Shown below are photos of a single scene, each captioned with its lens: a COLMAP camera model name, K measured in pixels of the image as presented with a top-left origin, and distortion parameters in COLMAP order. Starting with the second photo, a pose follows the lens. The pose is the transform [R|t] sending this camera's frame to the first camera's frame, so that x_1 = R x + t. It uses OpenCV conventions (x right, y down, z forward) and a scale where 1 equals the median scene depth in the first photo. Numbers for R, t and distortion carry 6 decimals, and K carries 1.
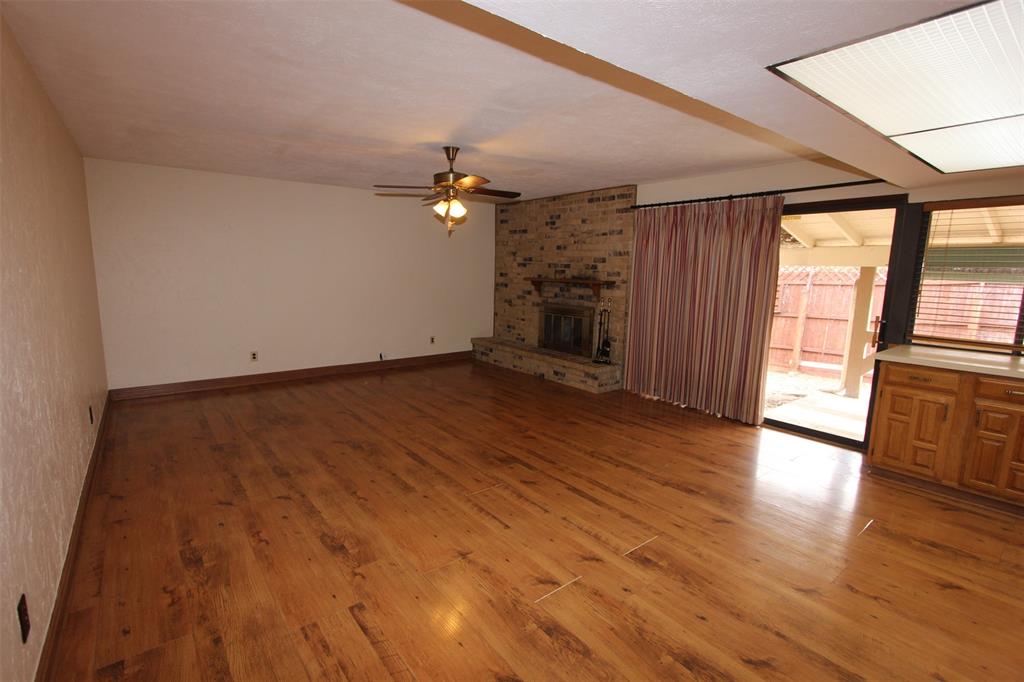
lens RADIAL K [[472.0, 0, 504.1], [0, 472.0, 342.4], [0, 0, 1]] dist [-0.004835, -0.000075]
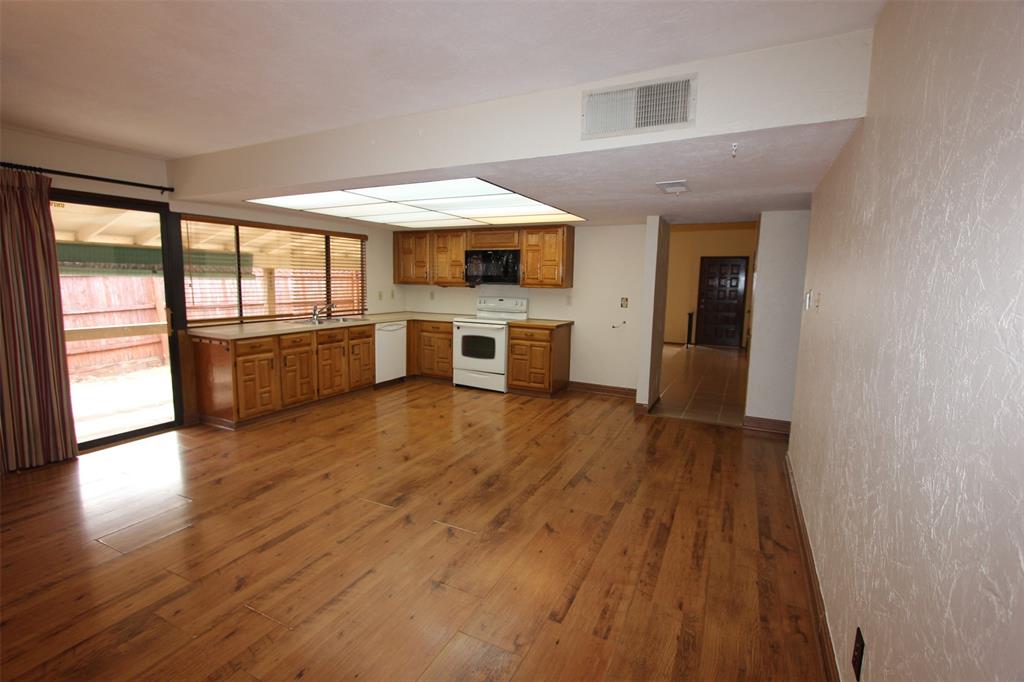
lens RADIAL K [[472.0, 0, 504.9], [0, 472.0, 337.8], [0, 0, 1]] dist [-0.004835, -0.000075]
pose [[-0.426227, -0.136343, 0.894282, -0.734747], [0.116540, 0.972063, 0.203746, -0.156558], [-0.897078, 0.191062, -0.398430, 0.941278]]
